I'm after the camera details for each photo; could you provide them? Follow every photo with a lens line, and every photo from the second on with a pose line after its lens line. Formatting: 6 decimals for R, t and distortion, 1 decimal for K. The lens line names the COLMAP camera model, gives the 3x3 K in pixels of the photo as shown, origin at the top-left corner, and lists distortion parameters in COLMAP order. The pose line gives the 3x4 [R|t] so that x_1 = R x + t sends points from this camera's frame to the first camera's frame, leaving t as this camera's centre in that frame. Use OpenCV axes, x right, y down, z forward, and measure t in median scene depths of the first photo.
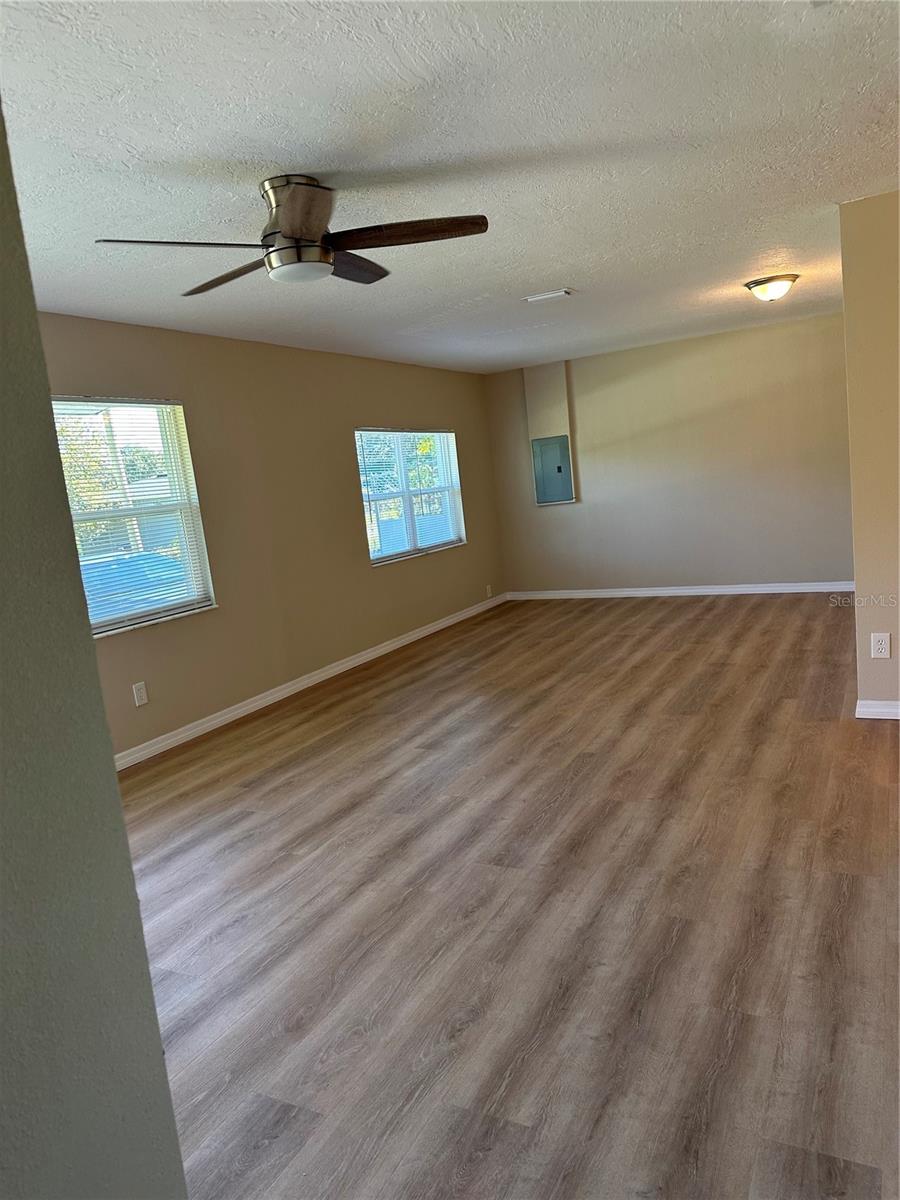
lens RADIAL K [[834.9, 0, 450.2], [0, 834.9, 603.2], [0, 0, 1]] dist [0.075841, -0.090787]
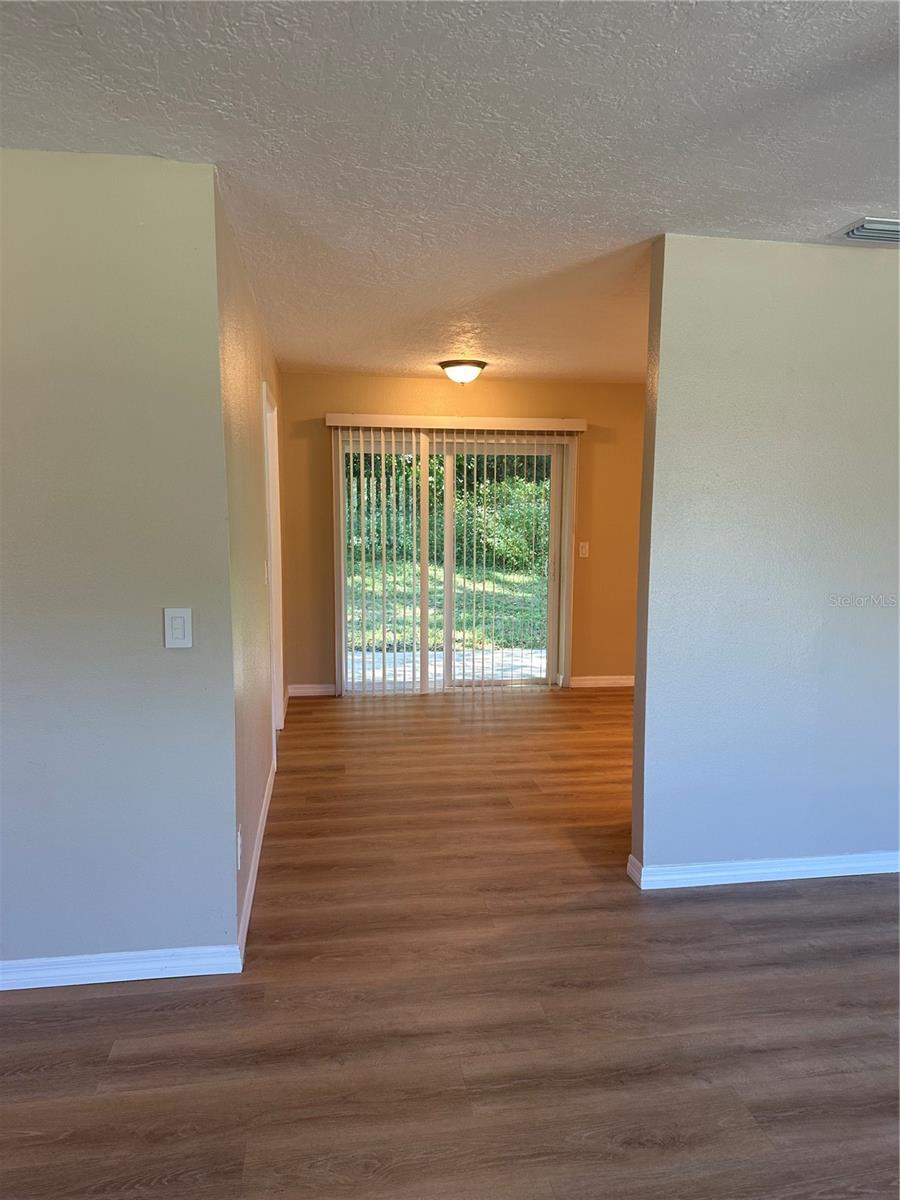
lens RADIAL K [[834.9, 0, 455.9], [0, 834.9, 610.5], [0, 0, 1]] dist [0.075841, -0.090787]
pose [[-0.597063, 0.001027, 0.802193, -0.132206], [0.170713, 0.977256, 0.125809, -0.186923], [-0.783819, 0.212061, -0.583659, 1.206227]]
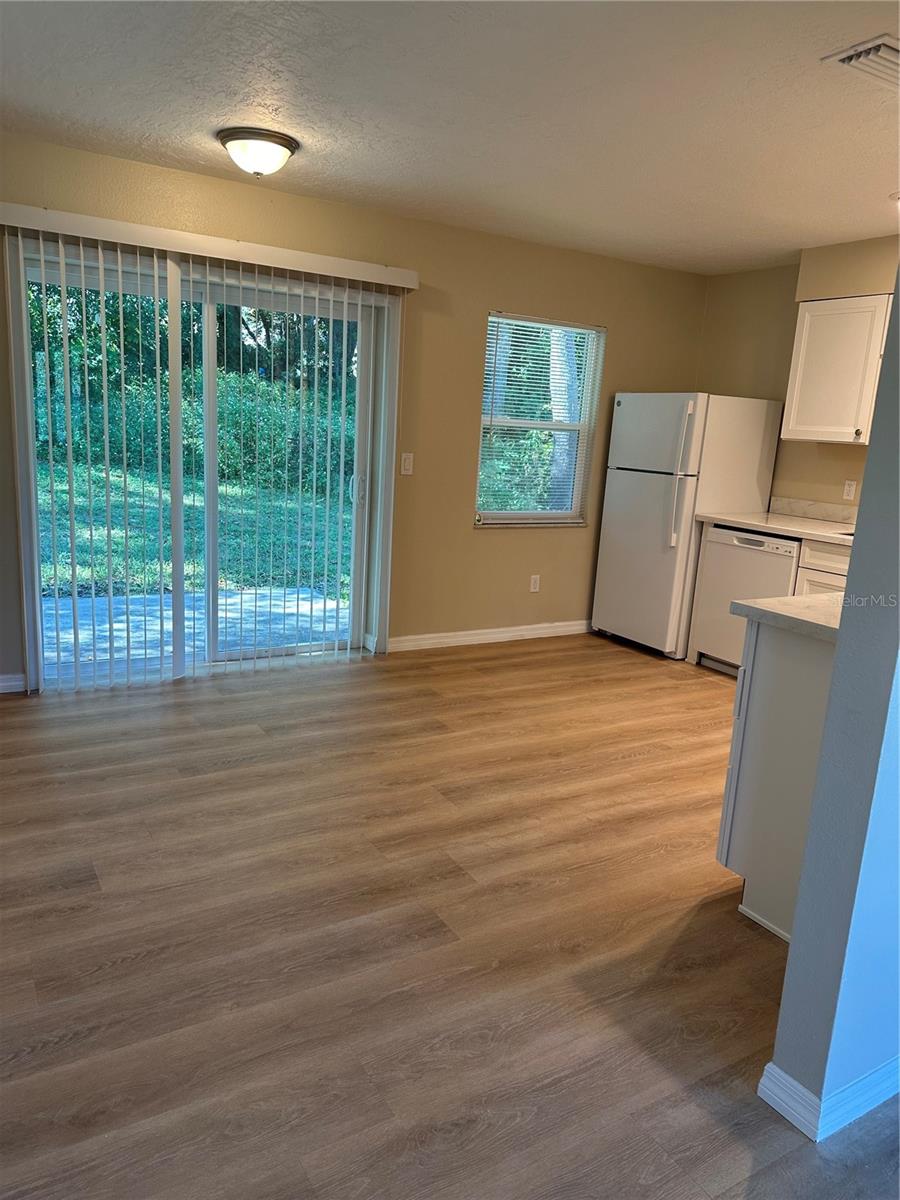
lens RADIAL K [[834.9, 0, 456.2], [0, 834.9, 601.7], [0, 0, 1]] dist [0.075841, -0.090787]
pose [[-0.858825, -0.053713, 0.509445, 0.355243], [0.105430, 0.954664, 0.278389, -0.188531], [-0.501302, 0.292798, -0.814227, 1.010835]]
